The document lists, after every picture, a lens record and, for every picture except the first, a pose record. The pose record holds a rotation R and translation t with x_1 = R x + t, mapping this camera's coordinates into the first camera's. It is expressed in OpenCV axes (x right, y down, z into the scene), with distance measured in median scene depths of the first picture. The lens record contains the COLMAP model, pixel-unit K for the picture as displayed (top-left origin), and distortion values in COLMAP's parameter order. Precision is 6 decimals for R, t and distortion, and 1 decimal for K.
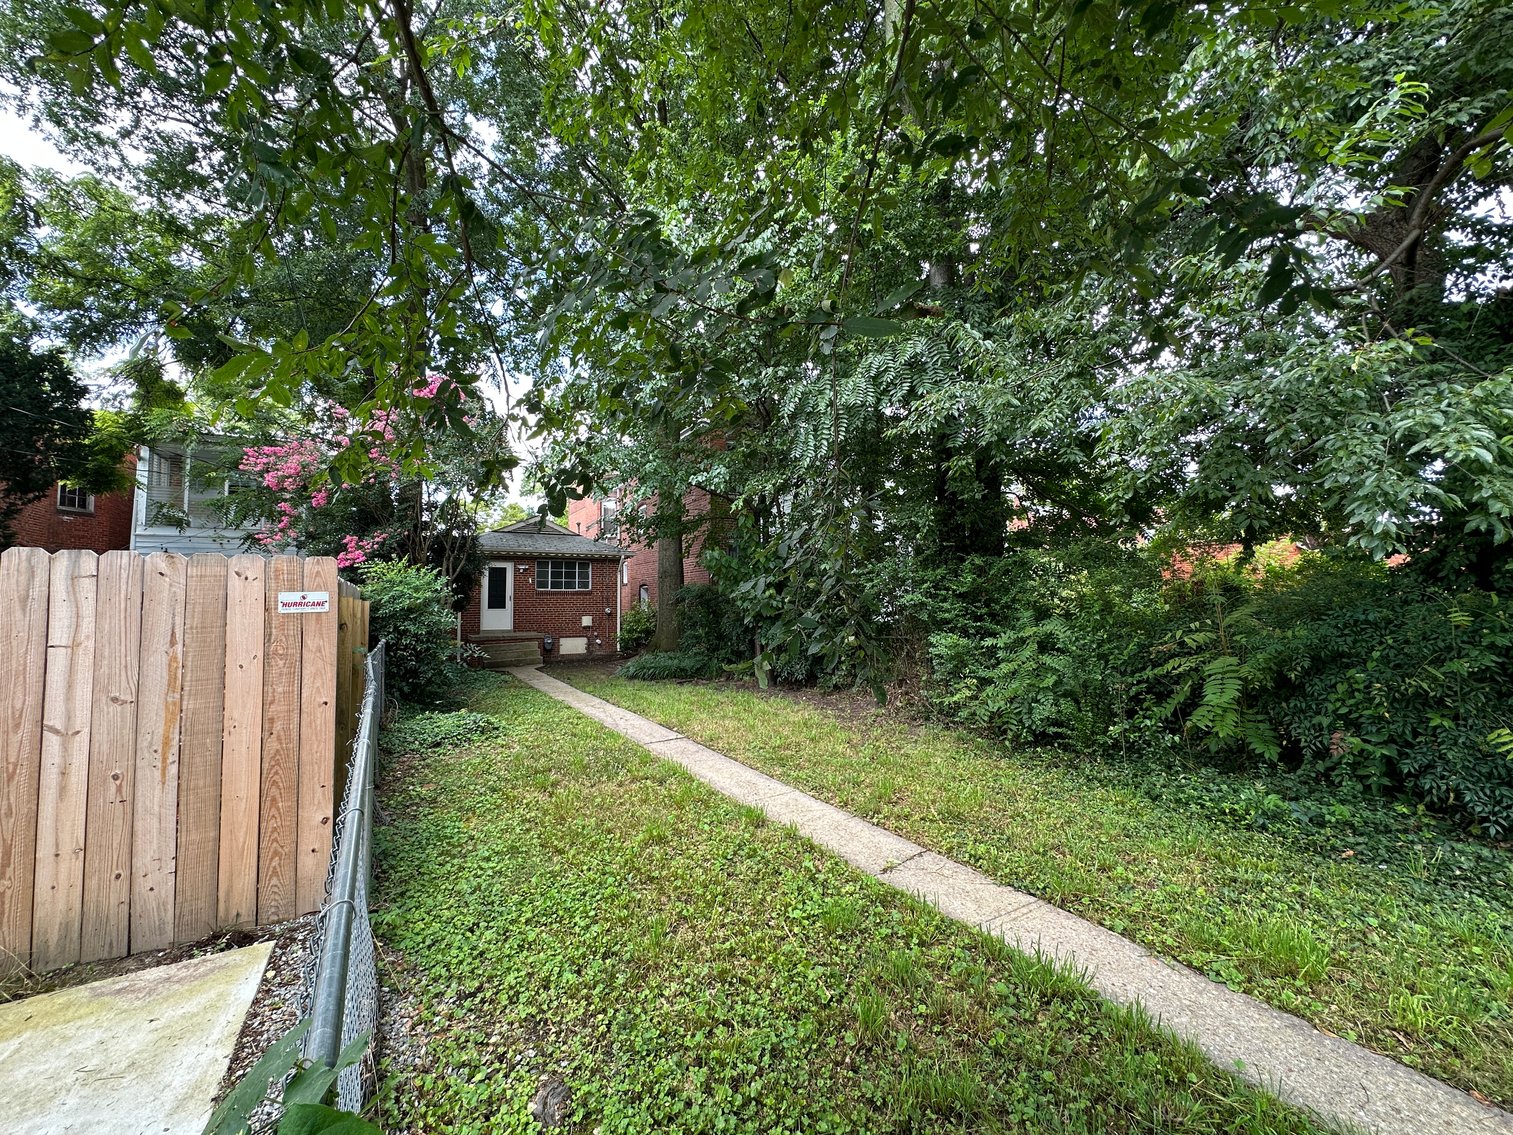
lens RADIAL K [[601.9, 0, 756.5], [0, 601.9, 567.5], [0, 0, 1]] dist [-0.002315, 0.000488]
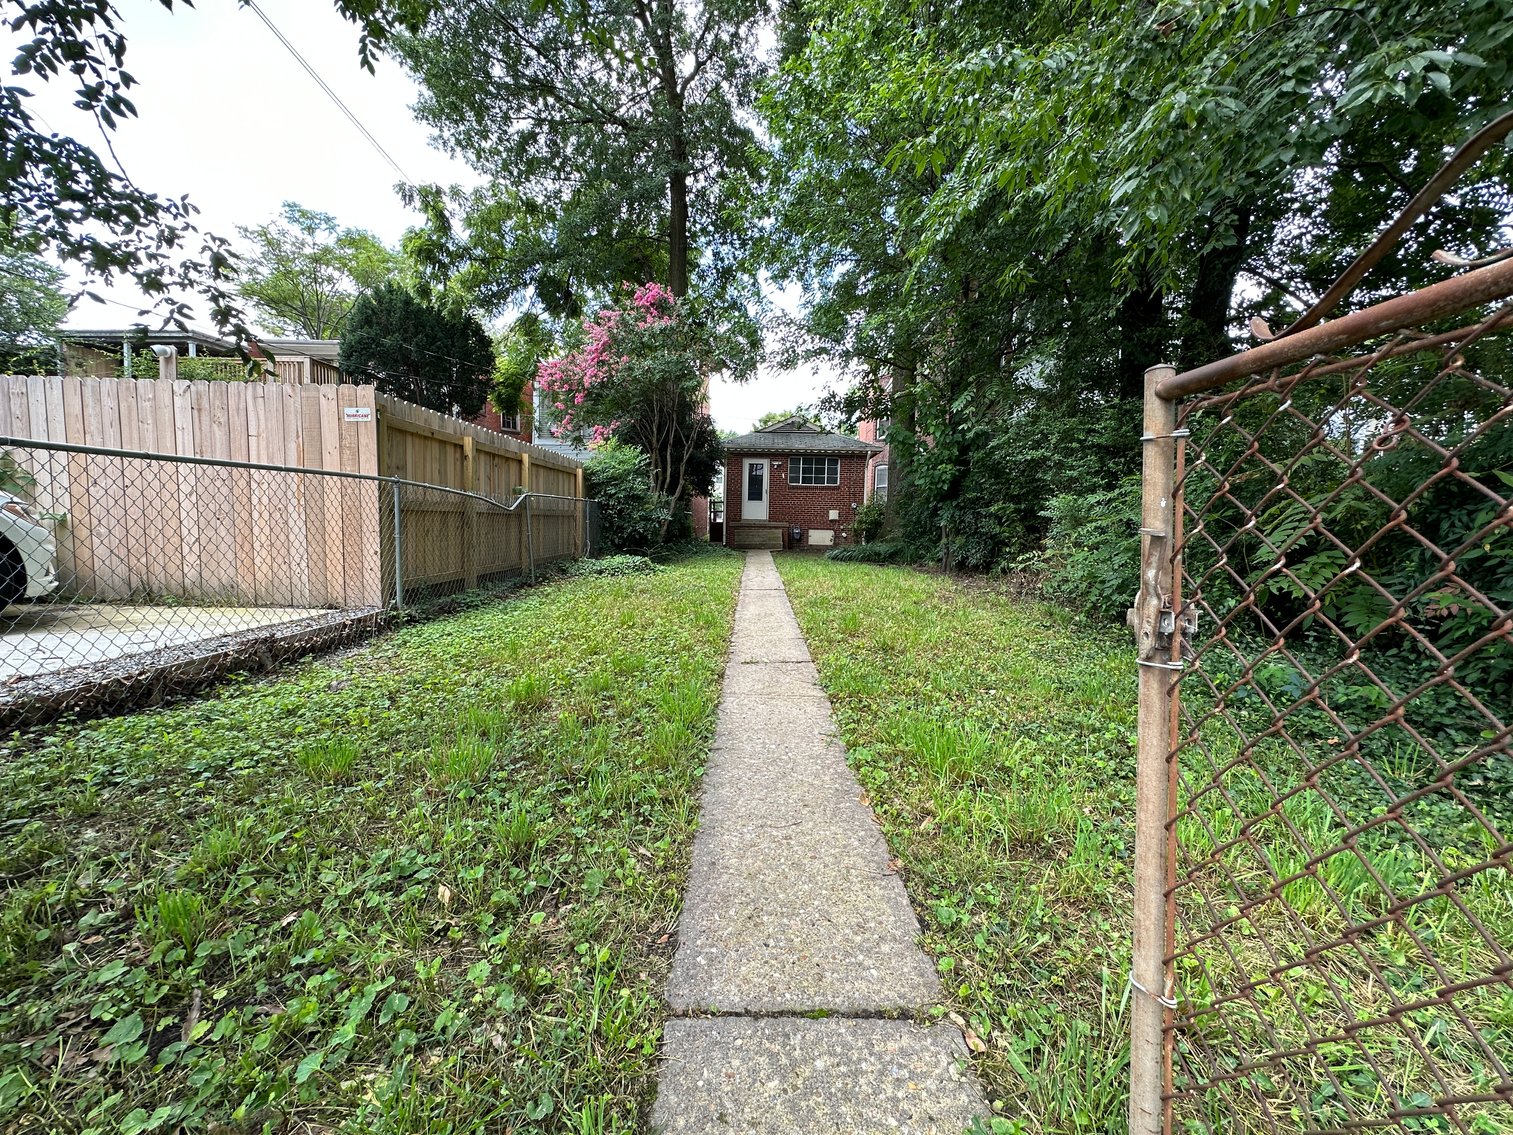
lens RADIAL K [[601.9, 0, 756.5], [0, 601.9, 567.5], [0, 0, 1]] dist [-0.002315, 0.000488]
pose [[0.853109, 0.067233, -0.517383, 0.188790], [0.002902, 0.991035, 0.133569, 0.047748], [0.521725, -0.115451, 0.845266, 0.032556]]
